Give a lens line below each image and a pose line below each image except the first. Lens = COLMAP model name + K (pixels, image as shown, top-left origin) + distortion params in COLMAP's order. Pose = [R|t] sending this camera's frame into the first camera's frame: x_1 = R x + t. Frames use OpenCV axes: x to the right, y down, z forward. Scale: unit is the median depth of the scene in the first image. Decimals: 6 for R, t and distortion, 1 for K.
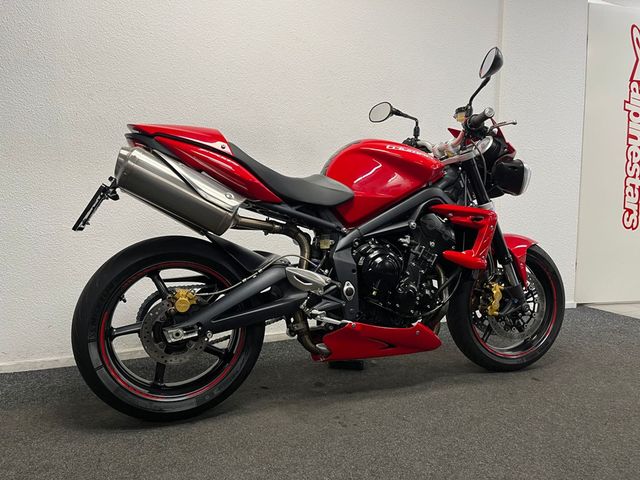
lens RADIAL K [[488.8, 0, 320.0], [0, 488.8, 240.0], [0, 0, 1]] dist [0.053635, 0.000573]
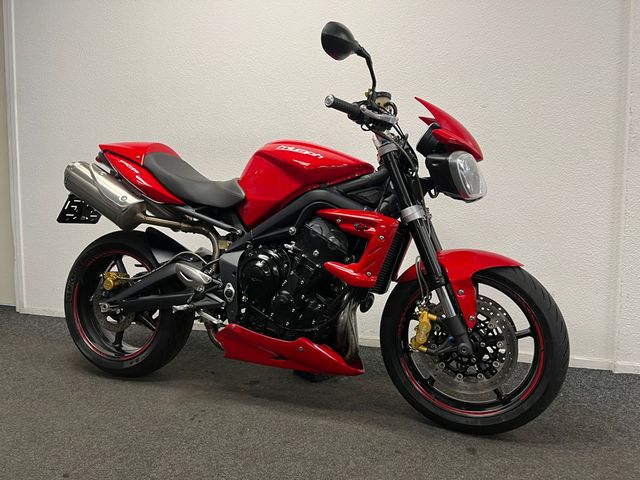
lens RADIAL K [[488.8, 0, 320.0], [0, 488.8, 240.0], [0, 0, 1]] dist [0.053635, 0.000573]
pose [[0.754065, 0.053858, -0.654588, 0.833986], [-0.058303, 0.998187, 0.014966, -0.029166], [0.654207, 0.026879, 0.755838, 0.338690]]
